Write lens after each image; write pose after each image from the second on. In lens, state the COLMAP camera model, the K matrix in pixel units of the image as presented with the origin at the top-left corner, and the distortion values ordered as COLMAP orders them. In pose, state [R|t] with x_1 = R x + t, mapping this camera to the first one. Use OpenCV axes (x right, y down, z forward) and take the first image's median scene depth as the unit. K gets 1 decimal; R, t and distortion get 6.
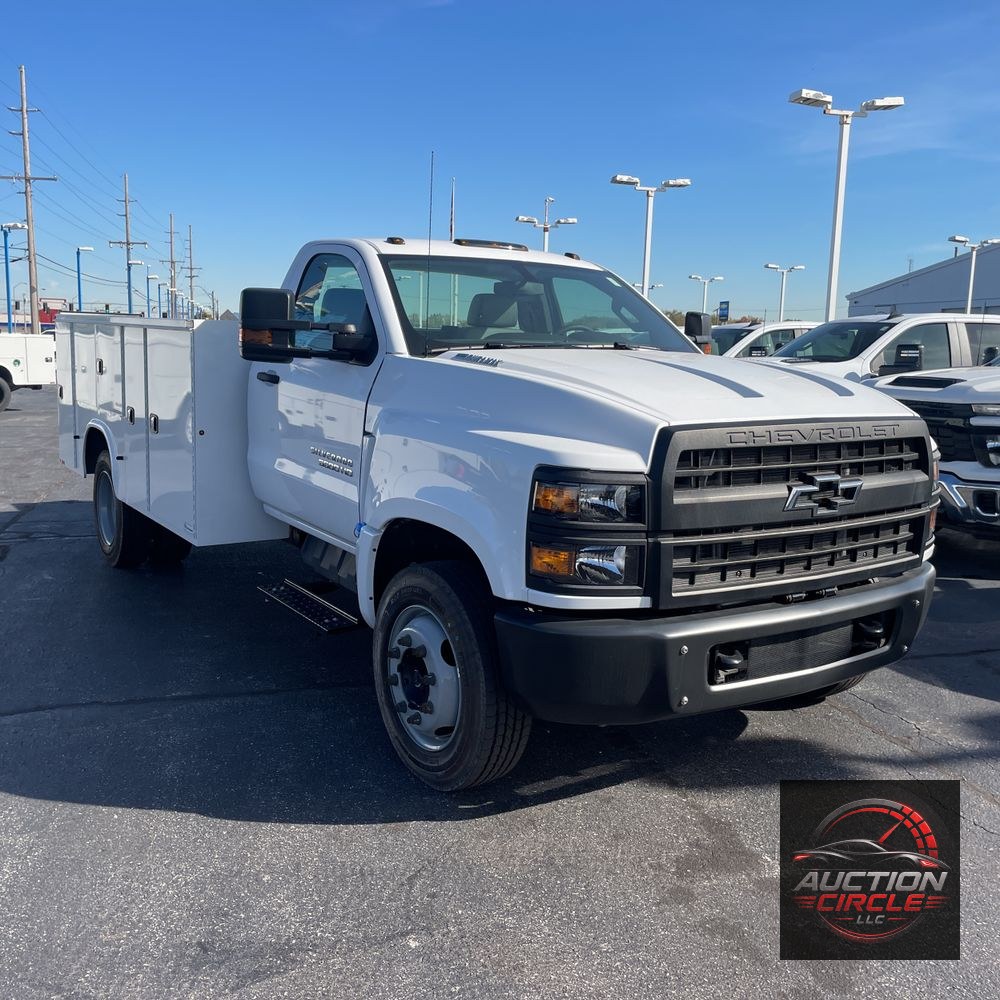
lens RADIAL K [[1020.8, 0, 500.0], [0, 1020.8, 500.0], [0, 0, 1]] dist [0.110647, -0.159366]
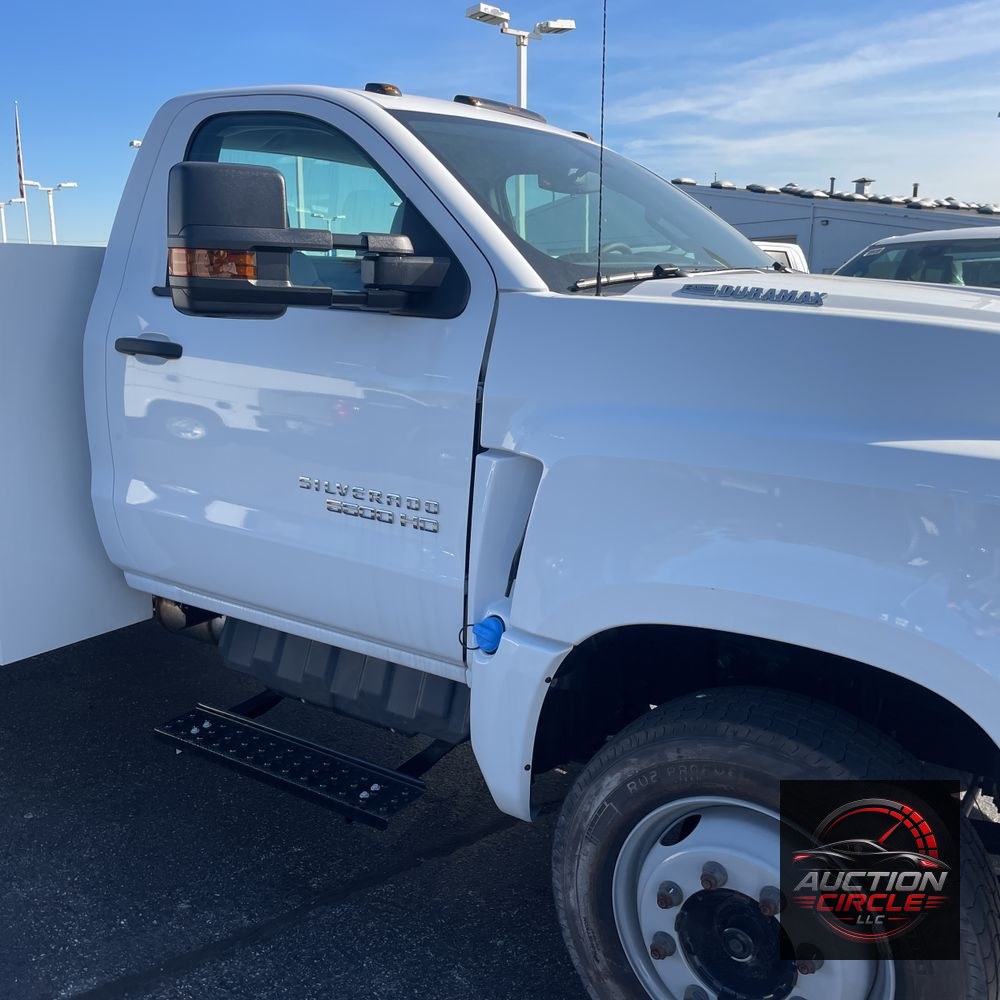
lens RADIAL K [[1020.8, 0, 500.0], [0, 1020.8, 500.0], [0, 0, 1]] dist [0.110647, -0.159366]
pose [[0.929606, -0.102457, 0.354027, -0.306280], [0.083472, 0.994151, 0.068530, -0.074219], [-0.358978, -0.034155, 0.932721, 0.519077]]
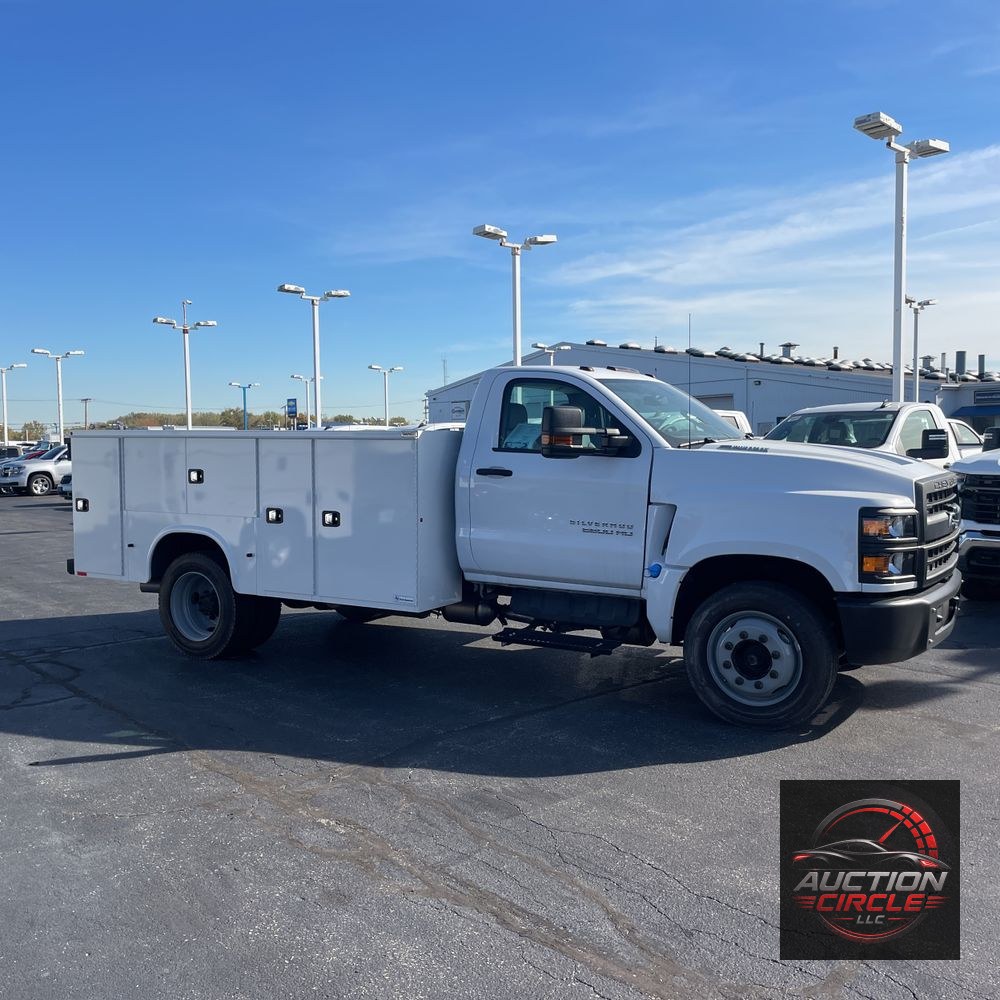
lens RADIAL K [[1018.4, 0, 522.1], [0, 1018.4, 508.0], [0, 0, 1]] dist [0.184953, -0.528475]
pose [[0.900591, -0.064339, 0.429879, -0.909025], [0.100241, 0.993069, -0.061372, 0.011209], [-0.422950, 0.098363, 0.900798, -0.211537]]
